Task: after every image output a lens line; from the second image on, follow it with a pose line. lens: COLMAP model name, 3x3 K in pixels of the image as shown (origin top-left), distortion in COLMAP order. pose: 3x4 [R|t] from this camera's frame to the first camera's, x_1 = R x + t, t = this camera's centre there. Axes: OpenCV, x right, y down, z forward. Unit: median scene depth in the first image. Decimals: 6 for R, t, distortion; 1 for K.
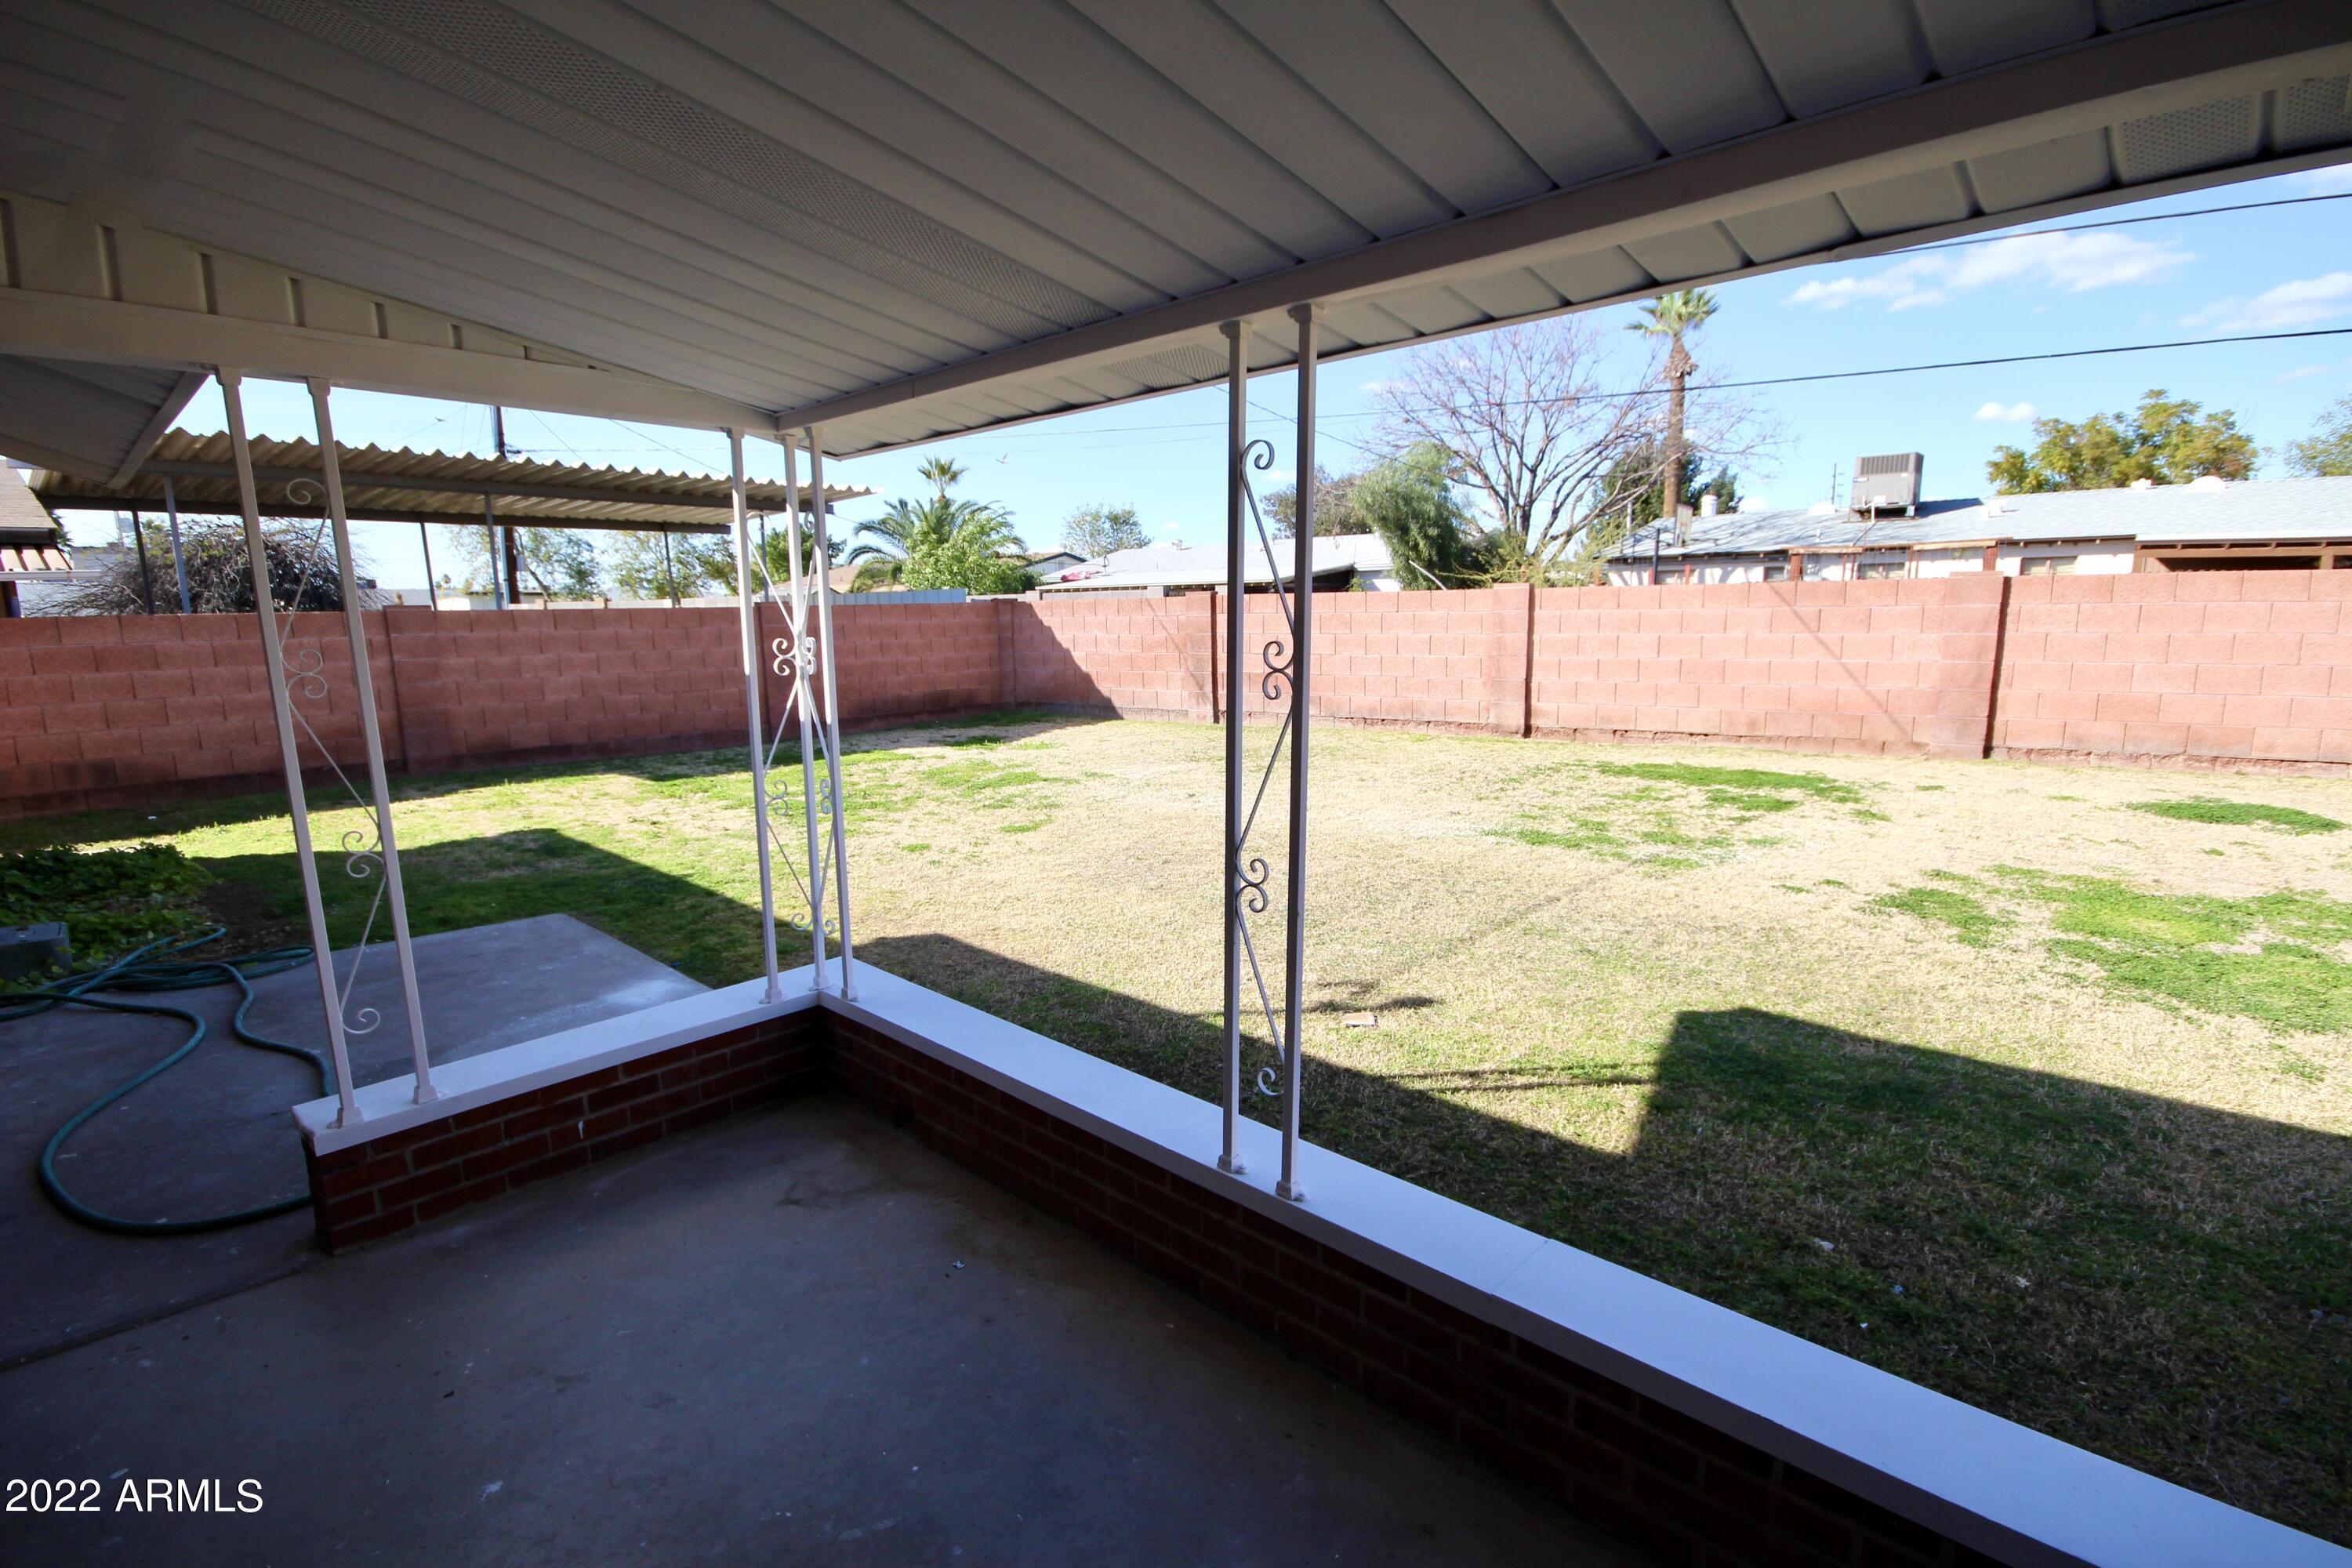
lens RADIAL K [[1092.2, 0, 1158.3], [0, 1092.2, 798.1], [0, 0, 1]] dist [0.002738, -0.004387]
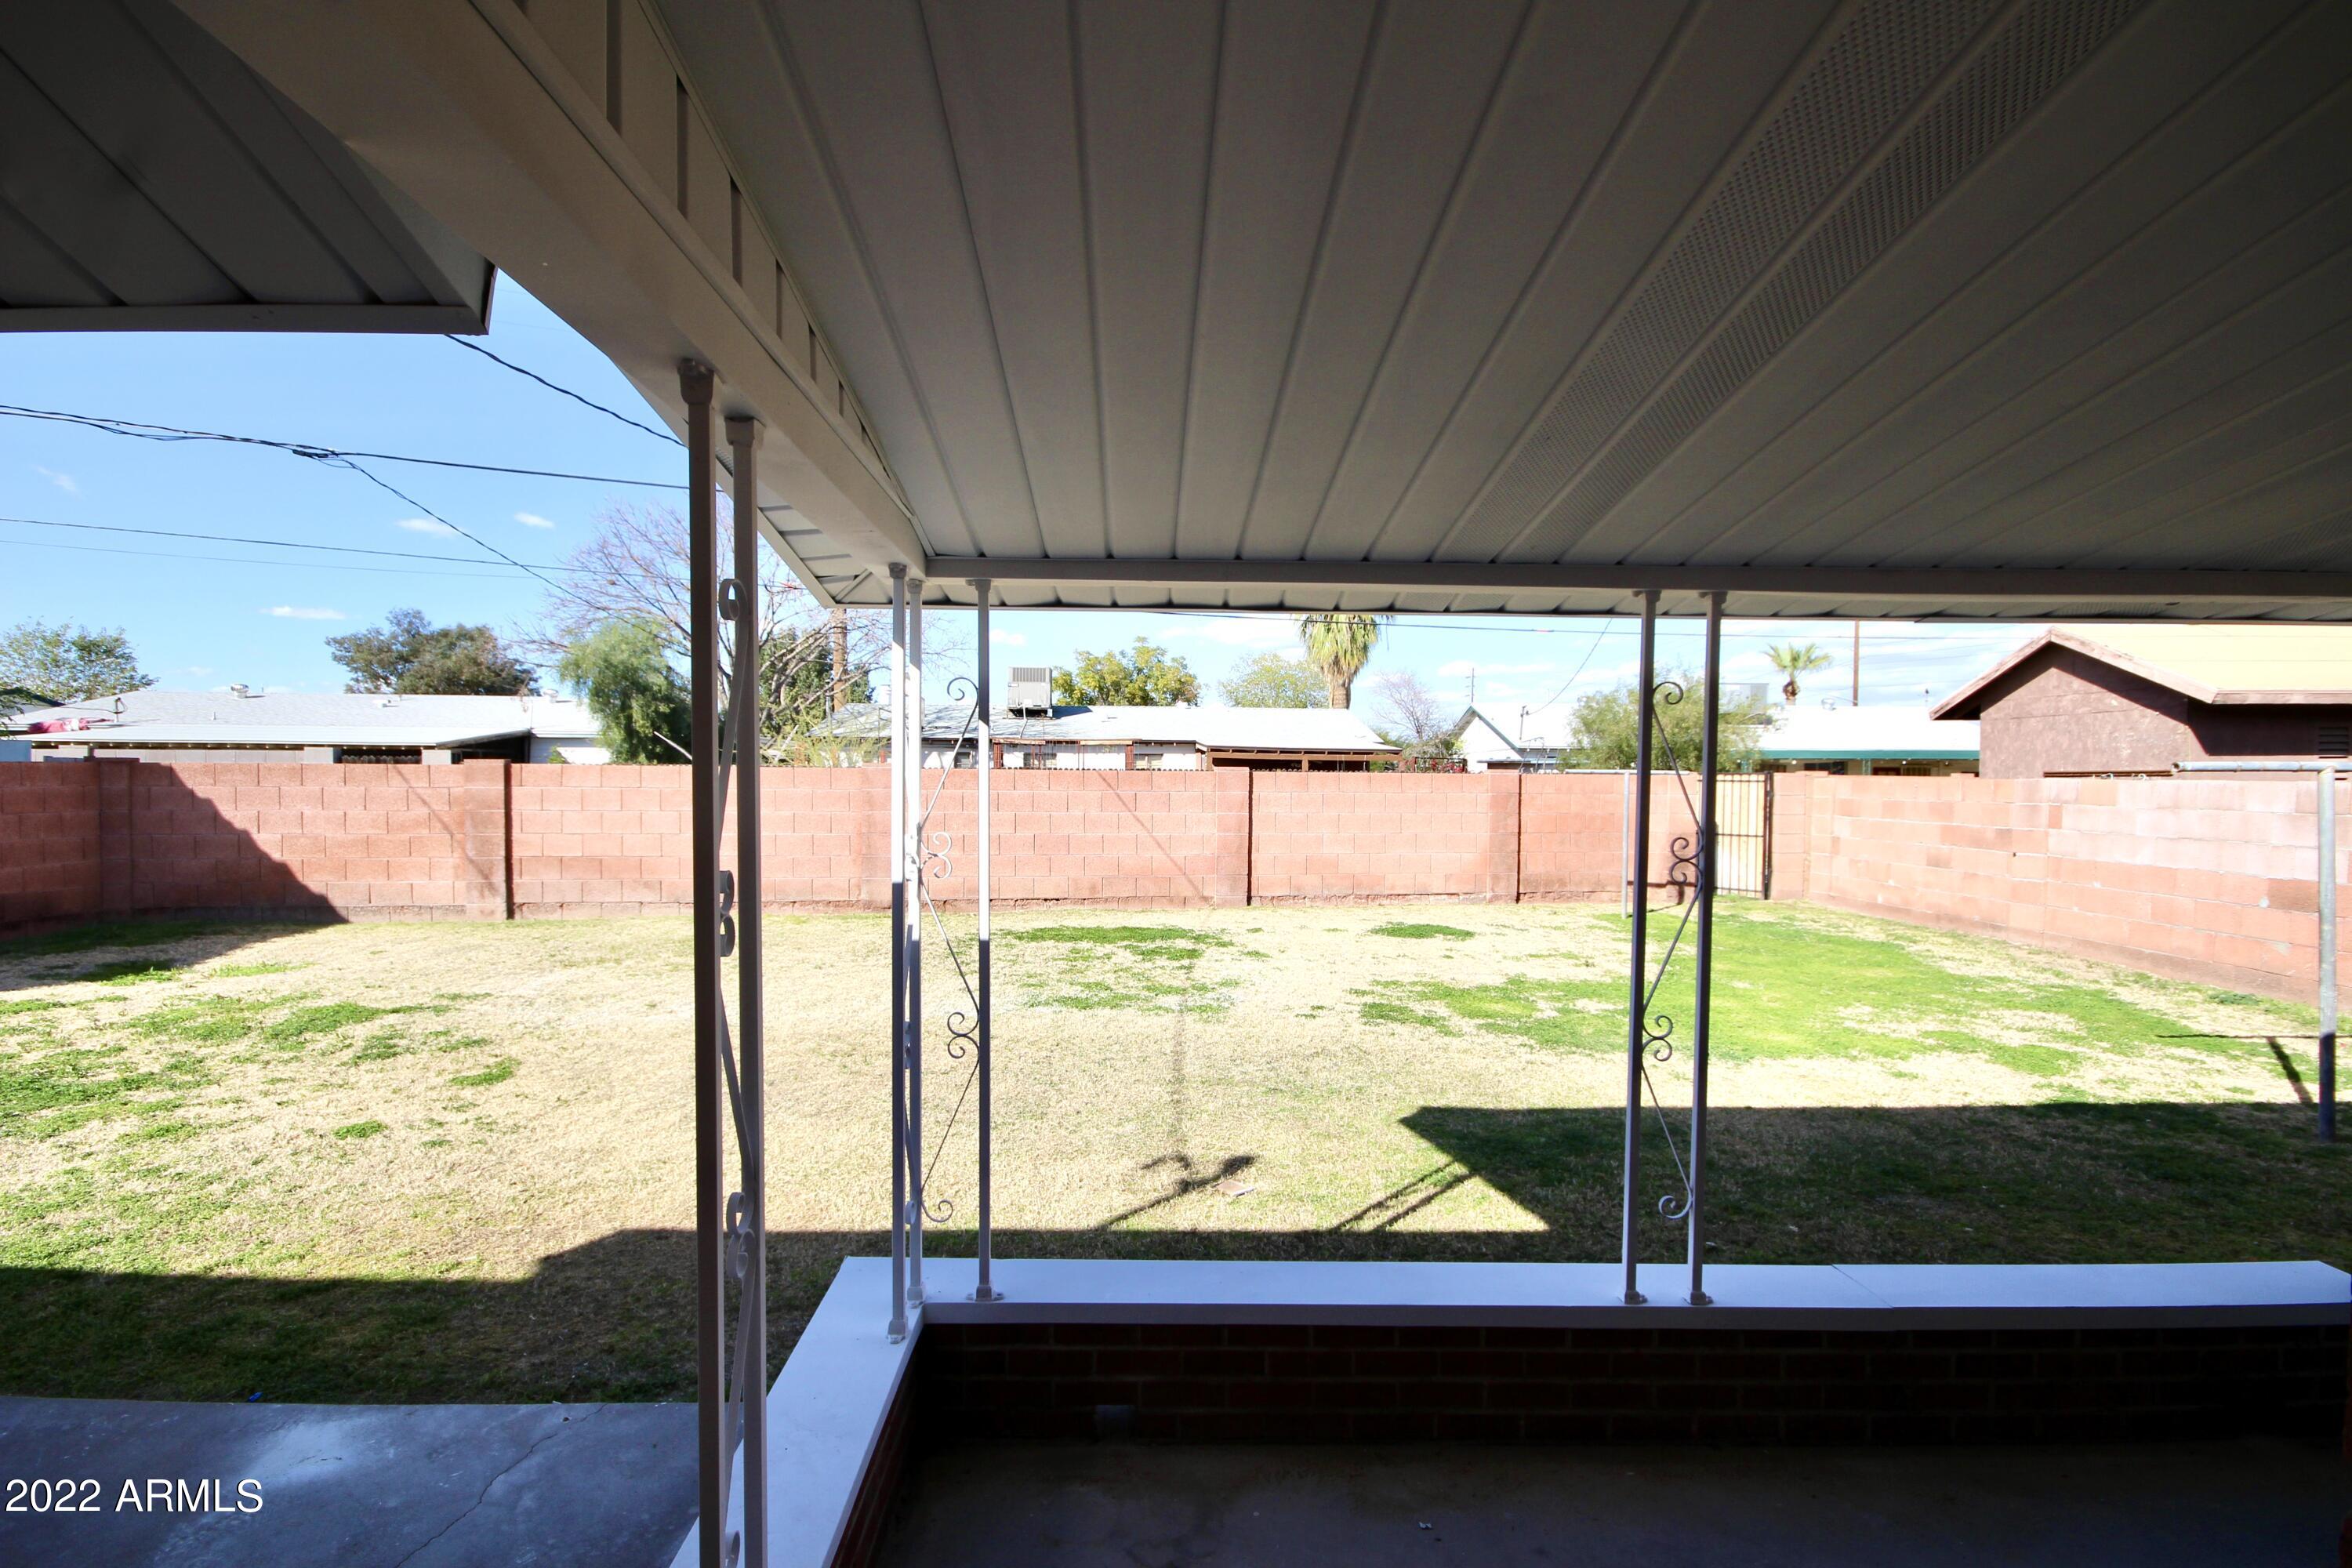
lens RADIAL K [[1092.2, 0, 1171.7], [0, 1092.2, 805.1], [0, 0, 1]] dist [0.002738, -0.004387]
pose [[0.709084, 0.005815, 0.705100, -0.199339], [0.100364, 0.988952, -0.109087, -0.016869], [-0.697945, 0.148119, 0.700667, 0.087902]]
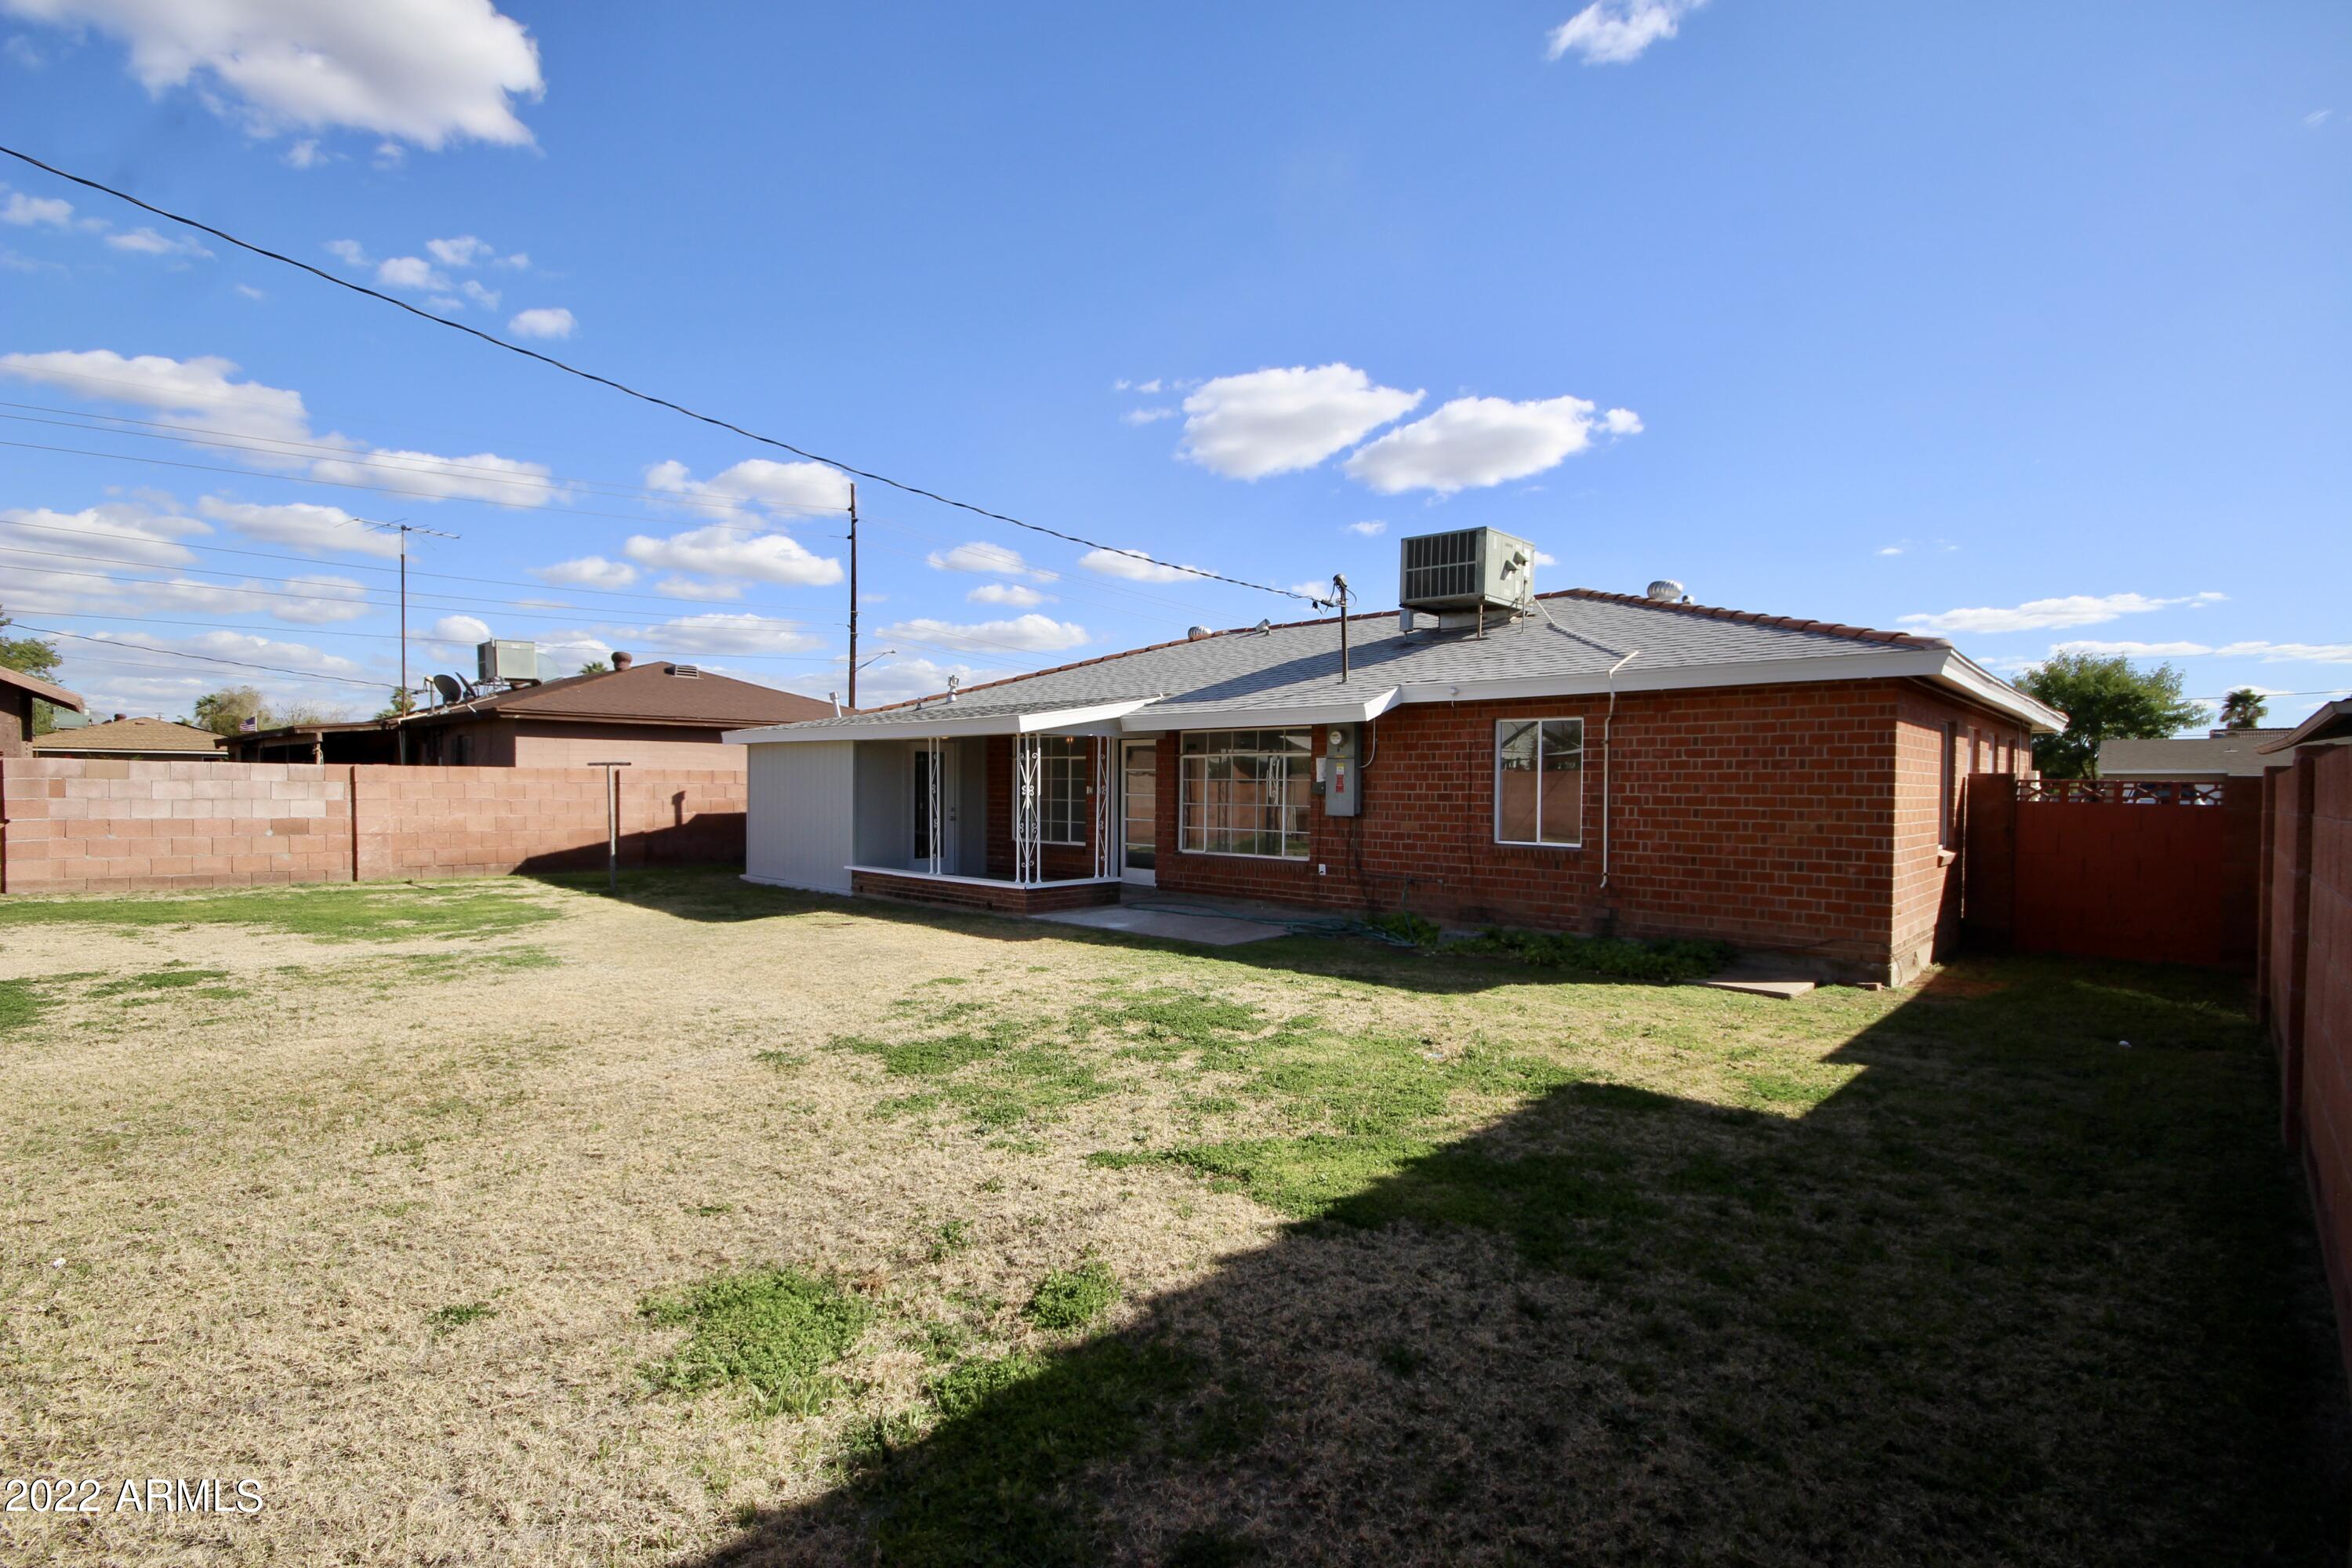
lens RADIAL K [[1092.2, 0, 1155.1], [0, 1092.2, 781.3], [0, 0, 1]] dist [0.002738, -0.004387]
pose [[-0.999909, 0.006880, -0.011575, -0.196764], [0.004840, 0.985798, 0.167868, -0.214121], [0.012566, 0.167797, -0.985741, 1.278038]]
